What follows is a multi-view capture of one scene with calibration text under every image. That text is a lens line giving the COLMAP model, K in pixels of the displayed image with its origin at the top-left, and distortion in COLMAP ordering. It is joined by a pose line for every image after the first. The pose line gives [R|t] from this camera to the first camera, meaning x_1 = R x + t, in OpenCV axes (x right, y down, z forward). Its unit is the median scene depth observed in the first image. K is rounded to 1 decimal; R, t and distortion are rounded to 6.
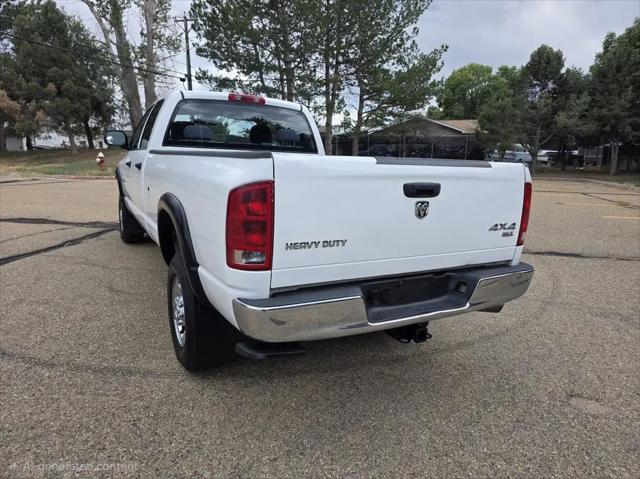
lens RADIAL K [[434.2, 0, 323.7], [0, 434.2, 247.3], [0, 0, 1]] dist [0.046048, -0.041243]
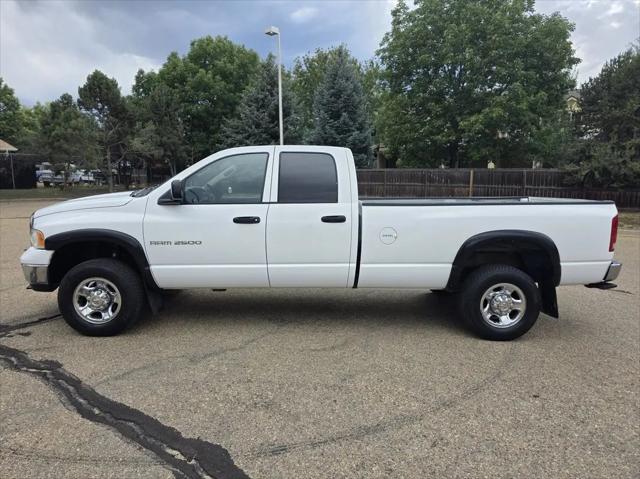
lens RADIAL K [[425.4, 0, 335.8], [0, 425.4, 251.4], [0, 0, 1]] dist [0.044998, -0.037768]
pose [[0.455902, -0.172918, 0.873071, -0.212568], [0.191700, 0.976999, 0.093400, -0.033356], [-0.869140, 0.124786, 0.478565, 0.086697]]
